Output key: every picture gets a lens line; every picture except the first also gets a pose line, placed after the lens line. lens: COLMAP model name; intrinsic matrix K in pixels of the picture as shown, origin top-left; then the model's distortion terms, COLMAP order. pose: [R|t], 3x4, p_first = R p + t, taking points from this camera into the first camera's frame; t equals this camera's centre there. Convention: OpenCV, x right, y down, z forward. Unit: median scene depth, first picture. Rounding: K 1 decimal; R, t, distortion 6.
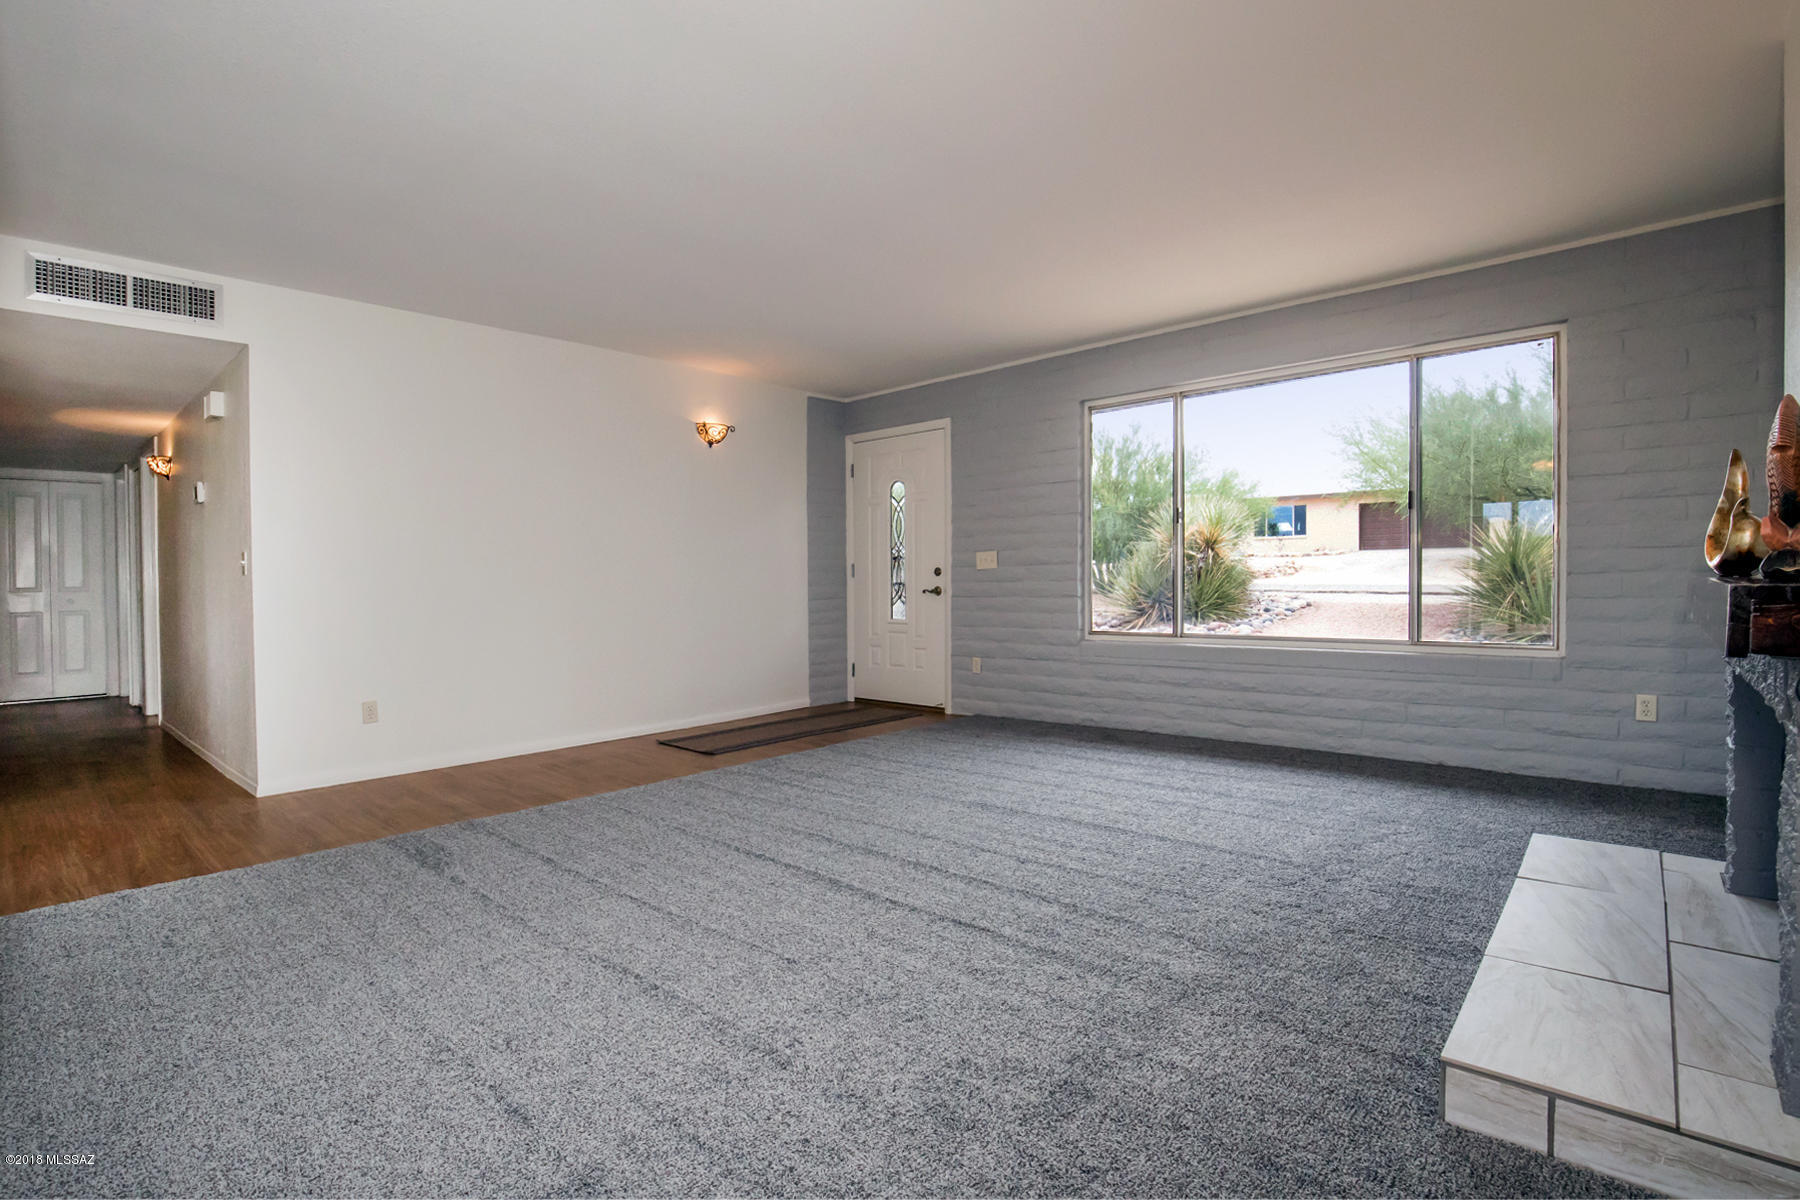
lens RADIAL K [[852.2, 0, 886.3], [0, 852.2, 583.2], [0, 0, 1]] dist [-0.018945, 0.000832]
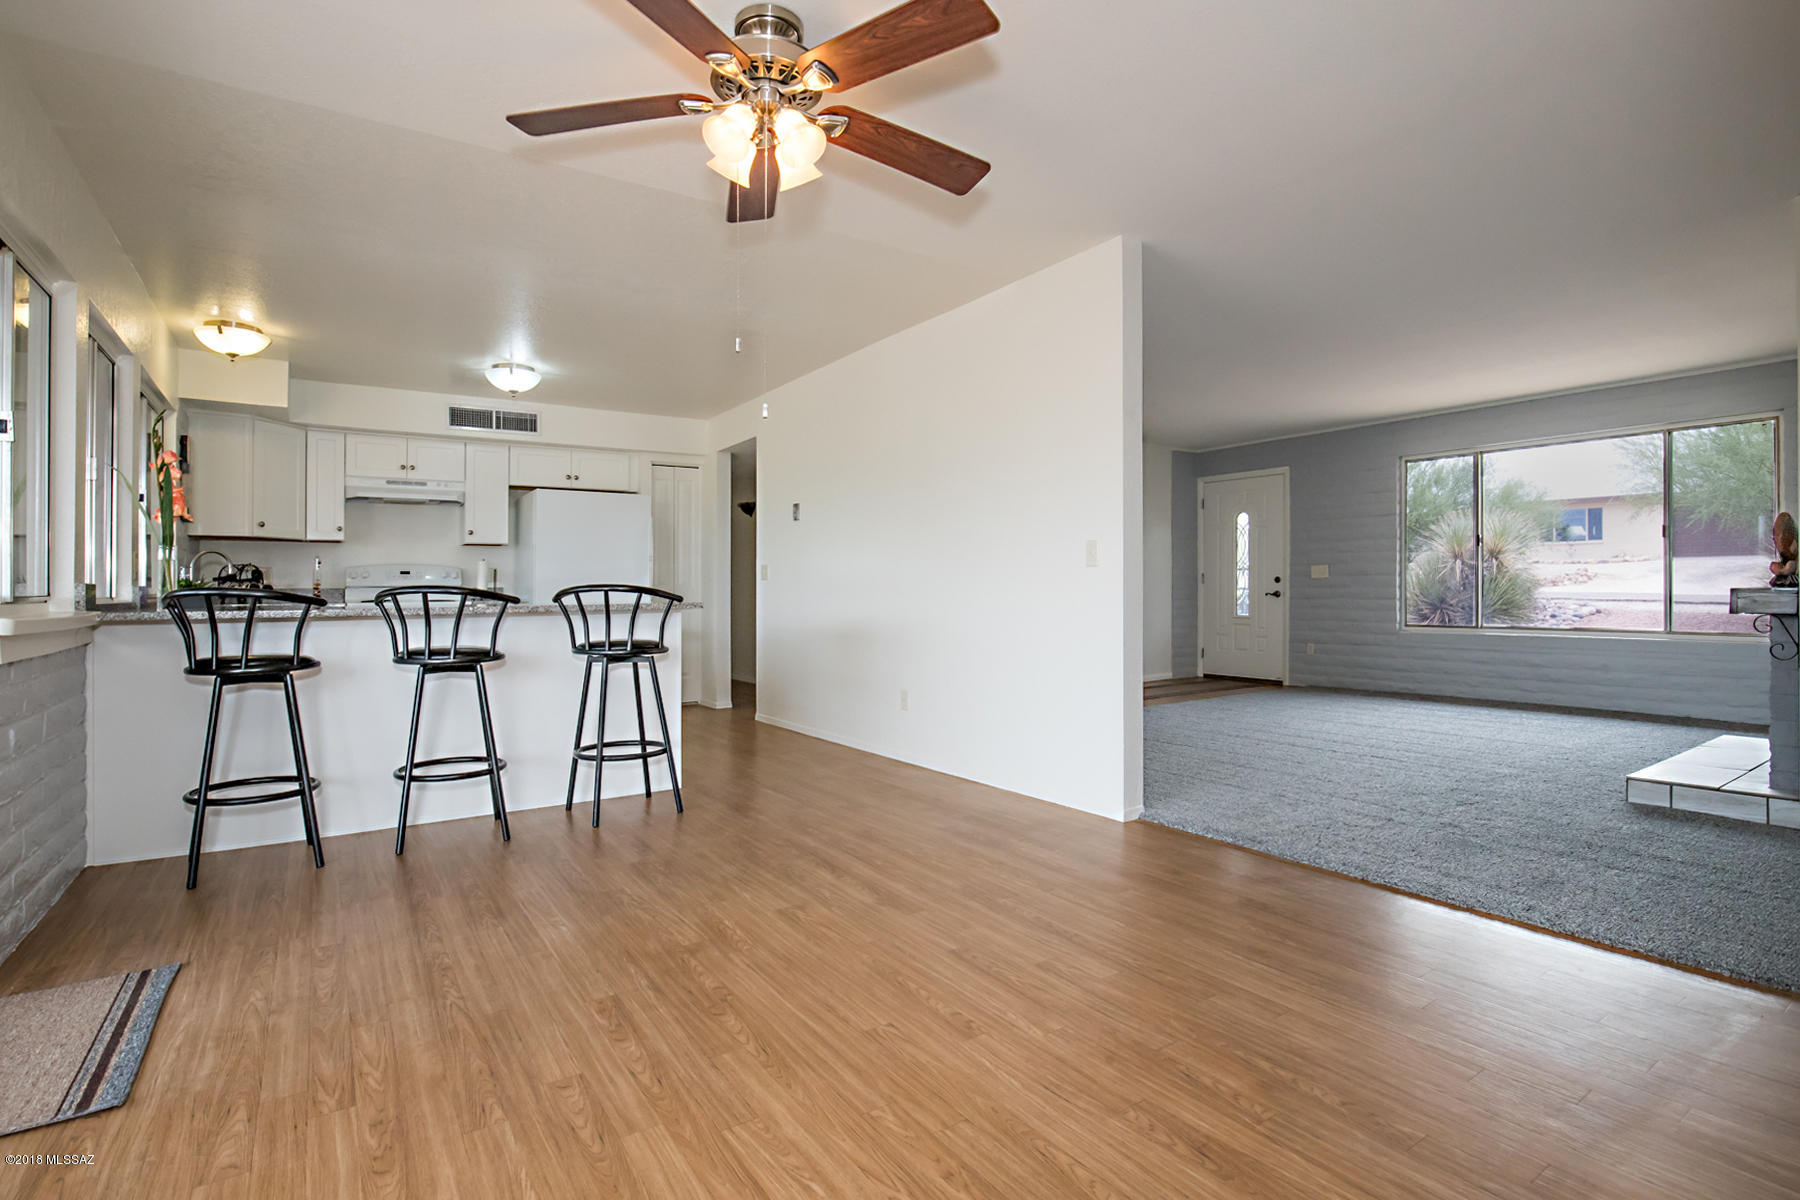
lens RADIAL K [[852.2, 0, 928.1], [0, 852.2, 581.1], [0, 0, 1]] dist [-0.018945, 0.000832]
pose [[0.976337, 0.004620, -0.216204, -0.186295], [-0.006623, 0.999942, -0.008544, 0.003723], [0.216152, 0.009774, 0.976311, -0.425593]]
